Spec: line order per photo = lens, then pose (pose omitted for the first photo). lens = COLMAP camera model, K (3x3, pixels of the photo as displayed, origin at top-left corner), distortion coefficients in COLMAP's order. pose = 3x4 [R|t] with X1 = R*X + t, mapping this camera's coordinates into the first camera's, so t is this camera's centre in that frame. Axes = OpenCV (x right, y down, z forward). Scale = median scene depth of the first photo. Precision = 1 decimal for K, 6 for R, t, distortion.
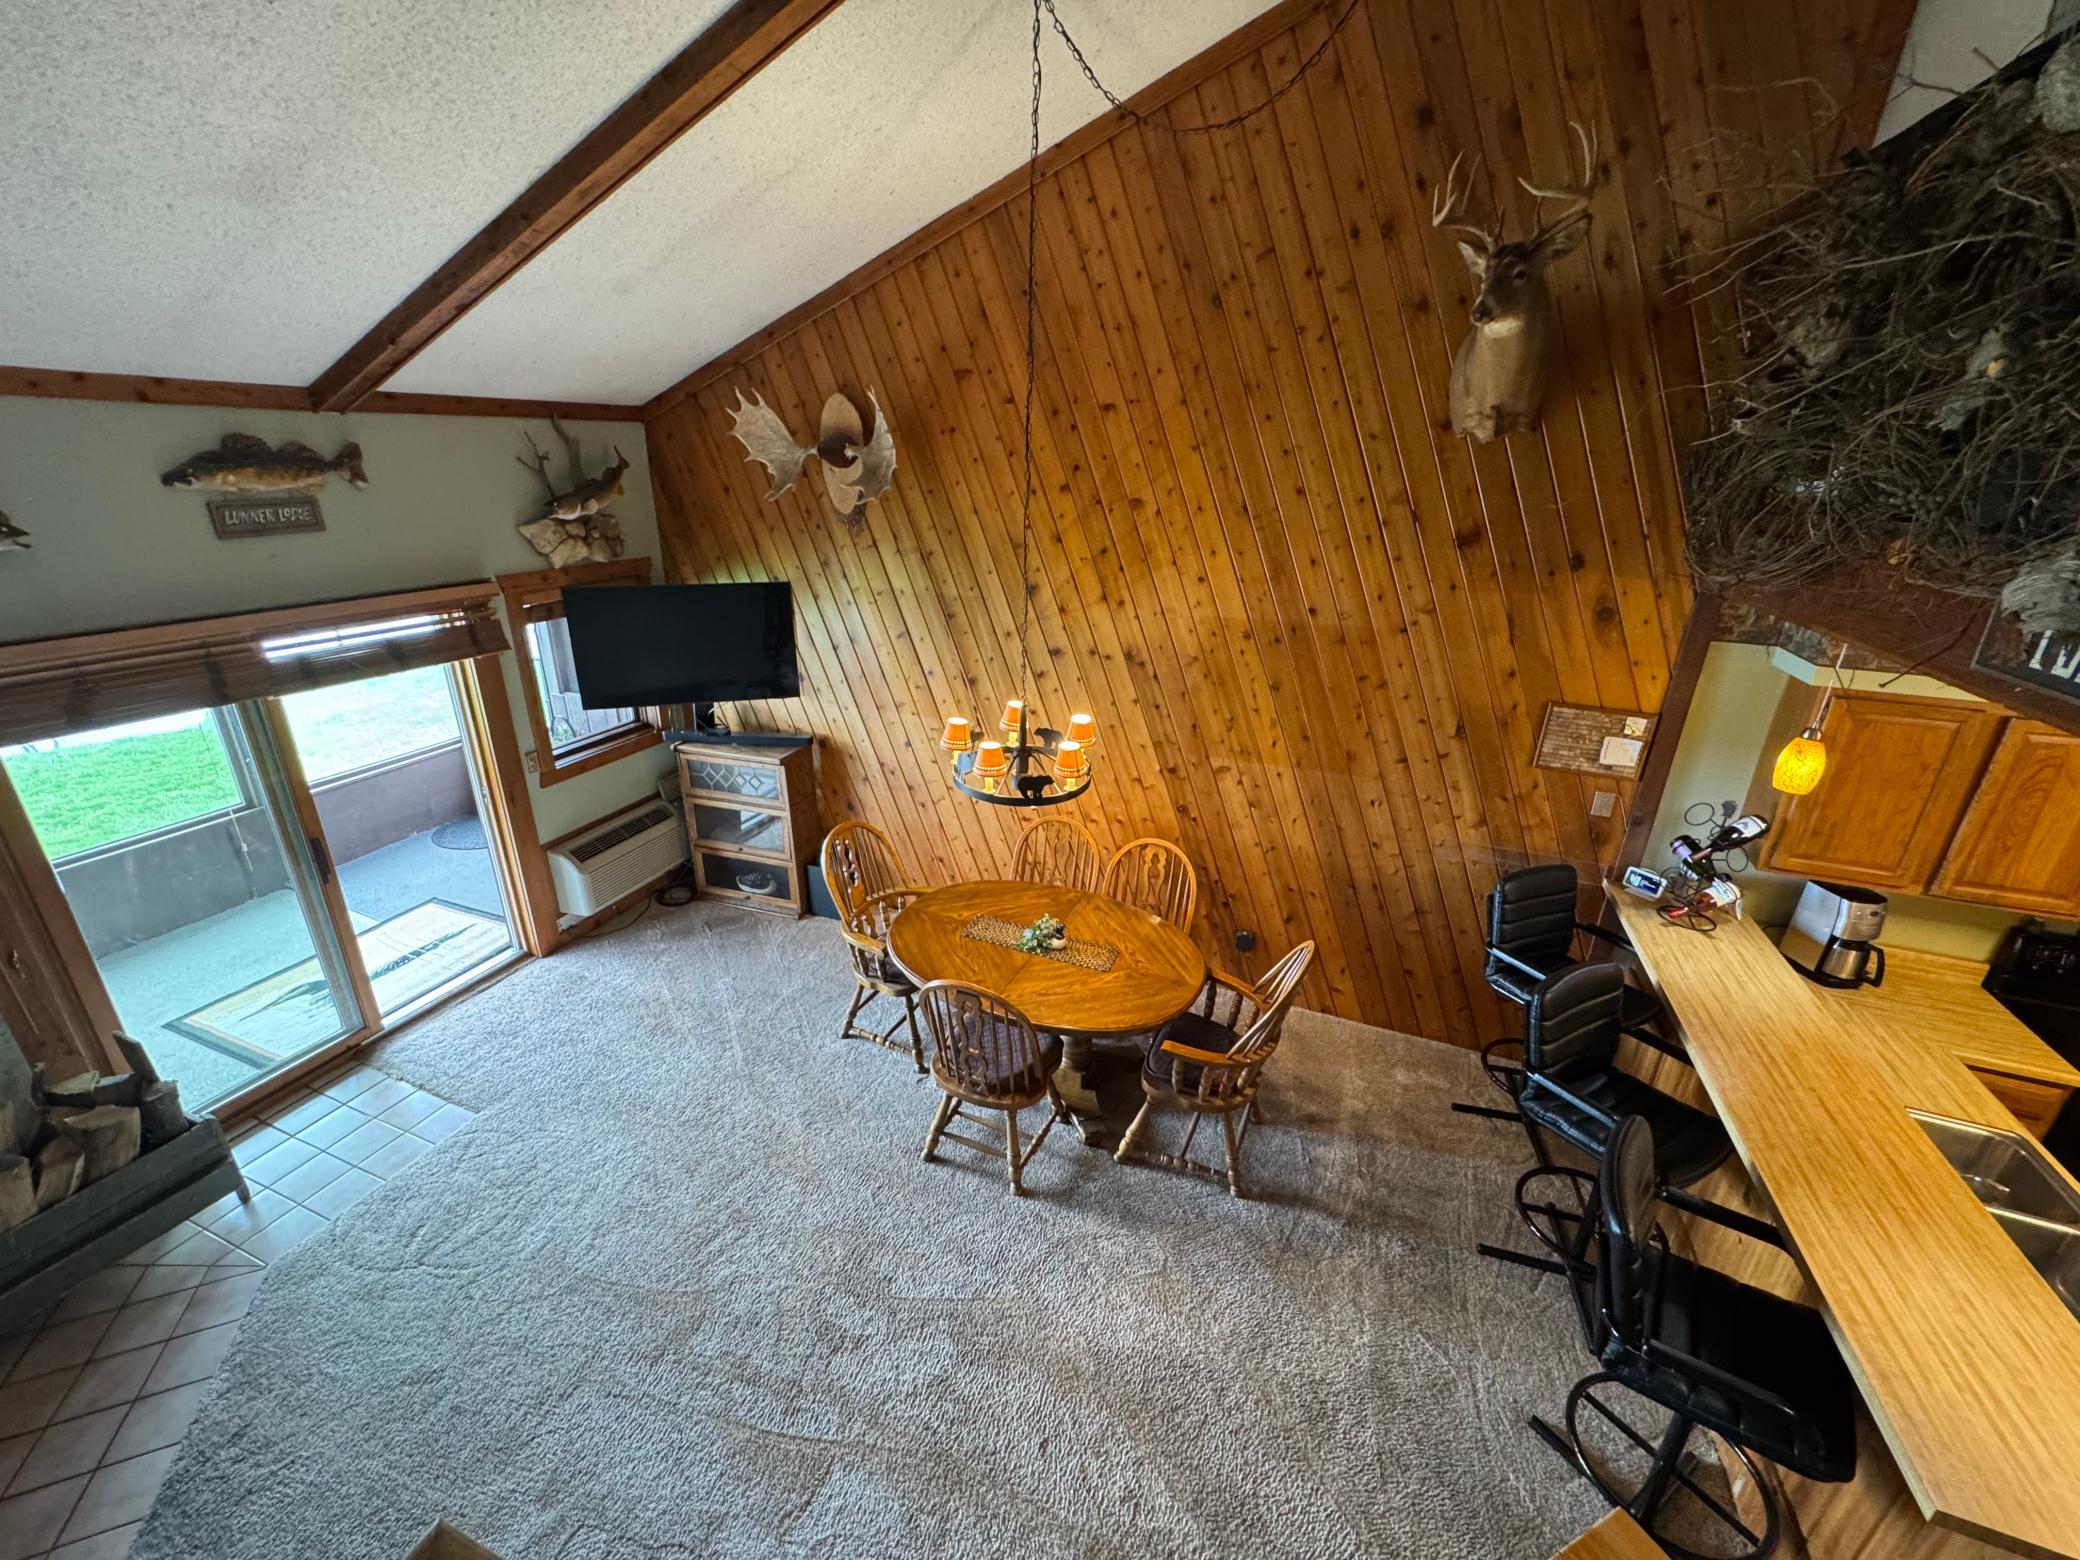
lens RADIAL K [[835.1, 0, 1032.1], [0, 835.1, 776.9], [0, 0, 1]] dist [-0.001292, 0.000675]
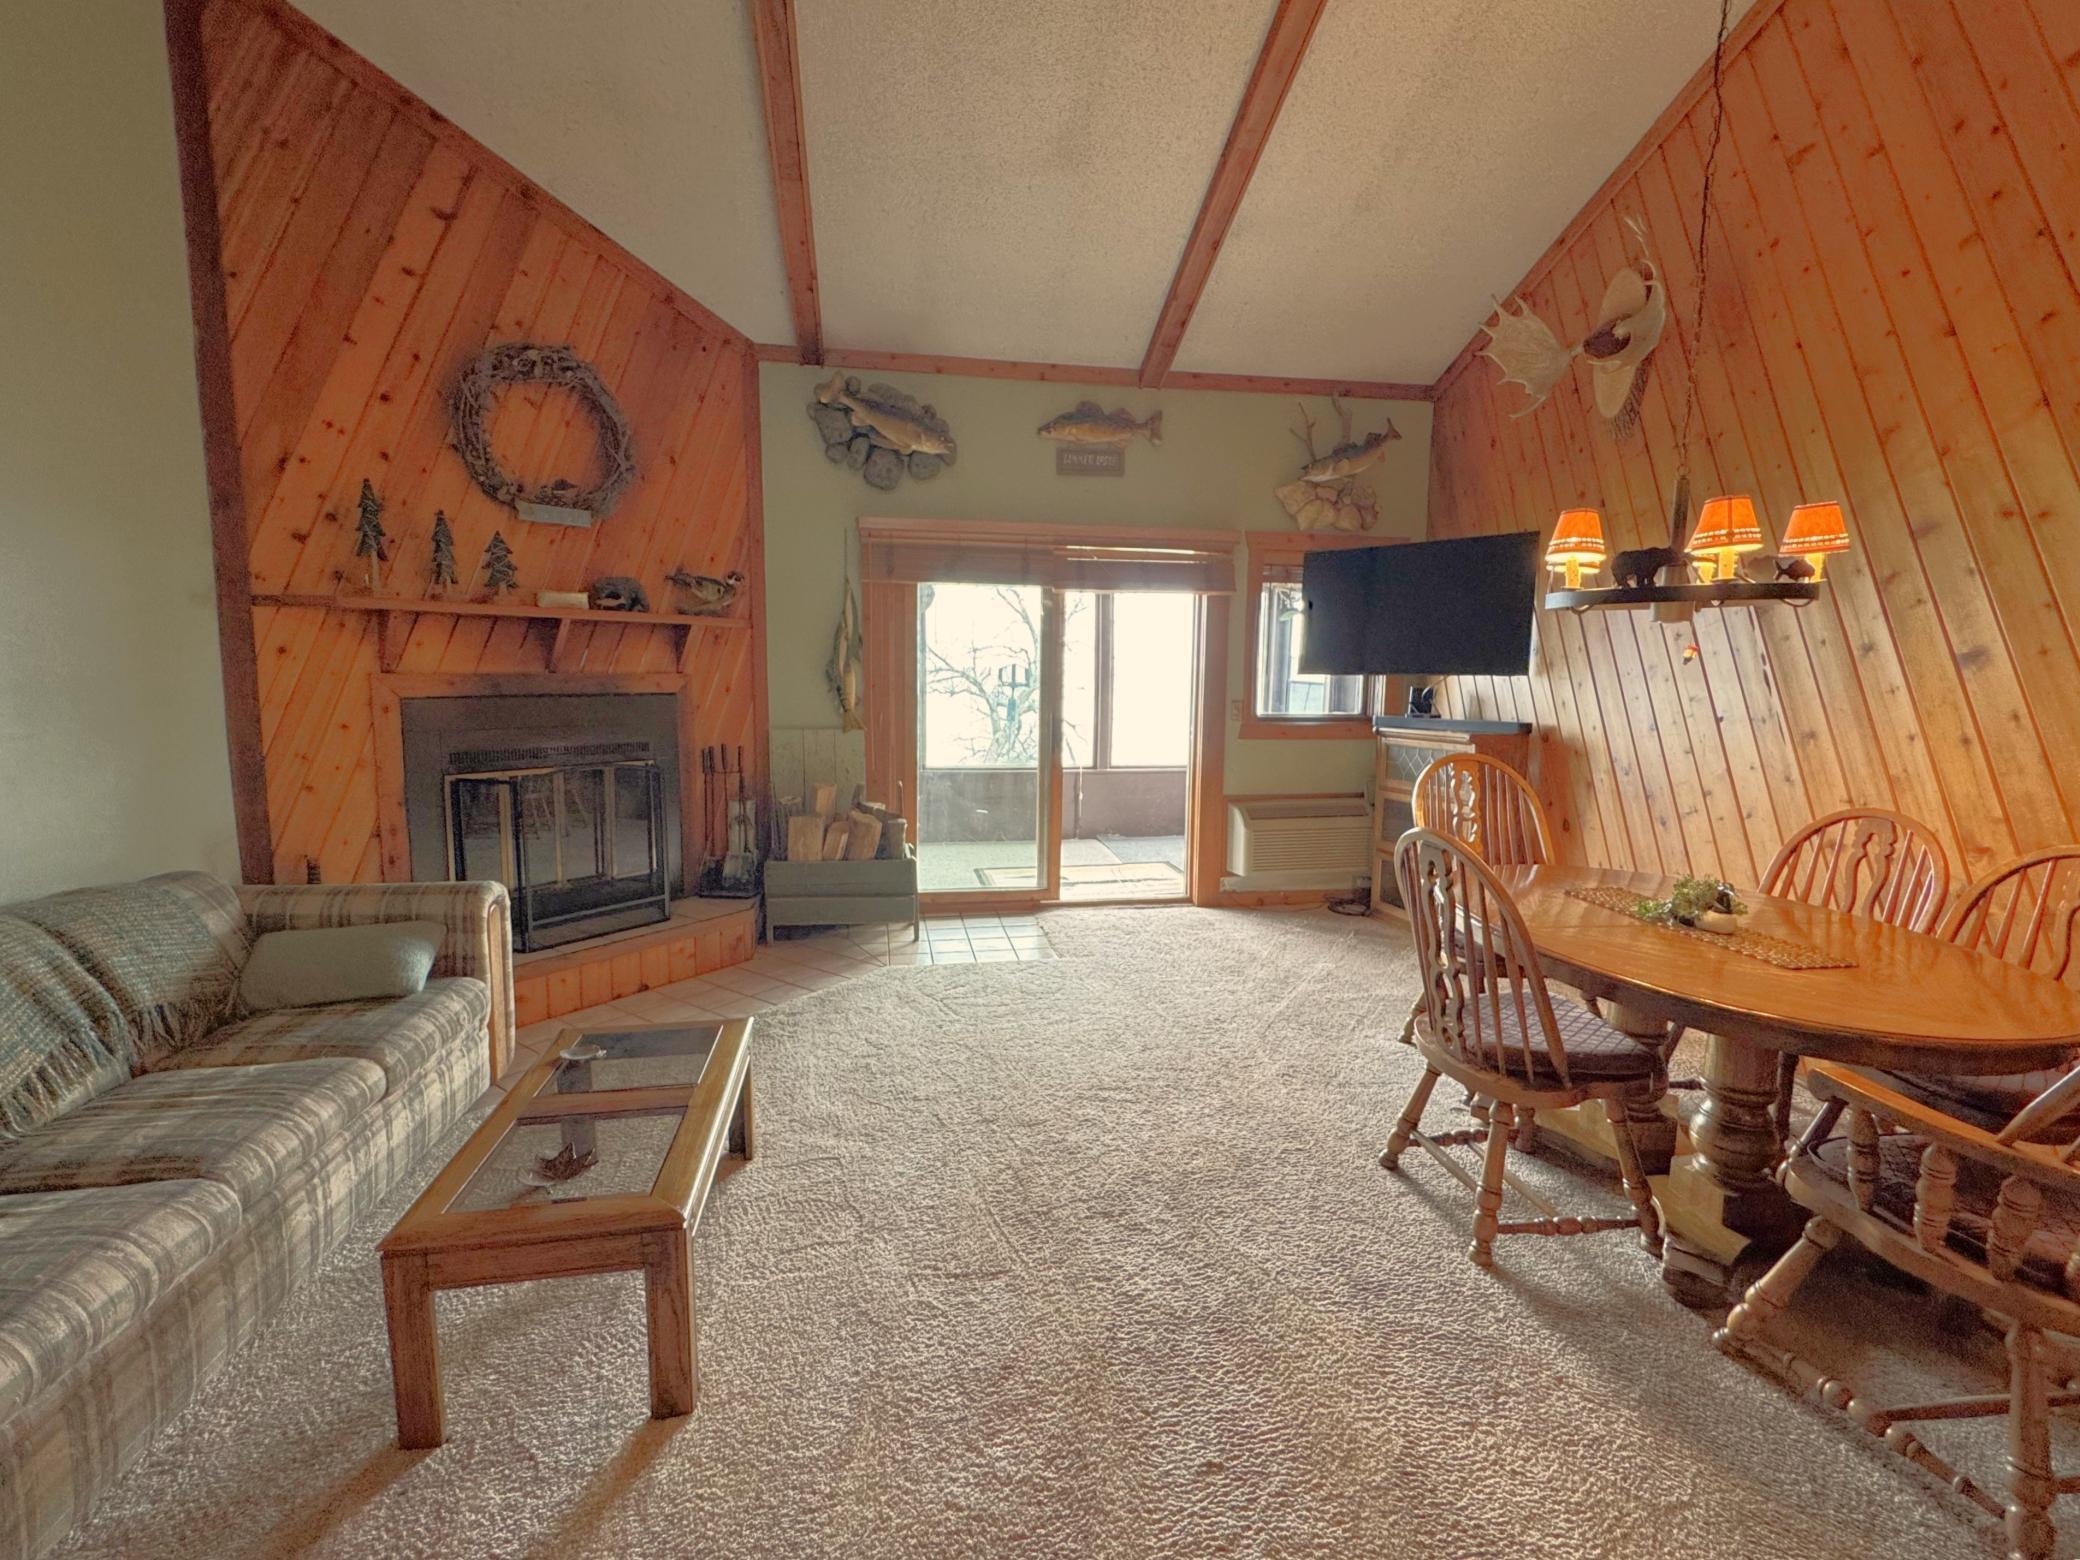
lens RADIAL K [[912.6, 0, 1038.8], [0, 912.6, 775.4], [0, 0, 1]] dist [-0.000355, 0.000588]
pose [[0.524571, 0.083094, -0.847302, 0.261266], [-0.311083, 0.945117, -0.099907, 0.267436], [0.792498, 0.315990, 0.521630, 0.254567]]
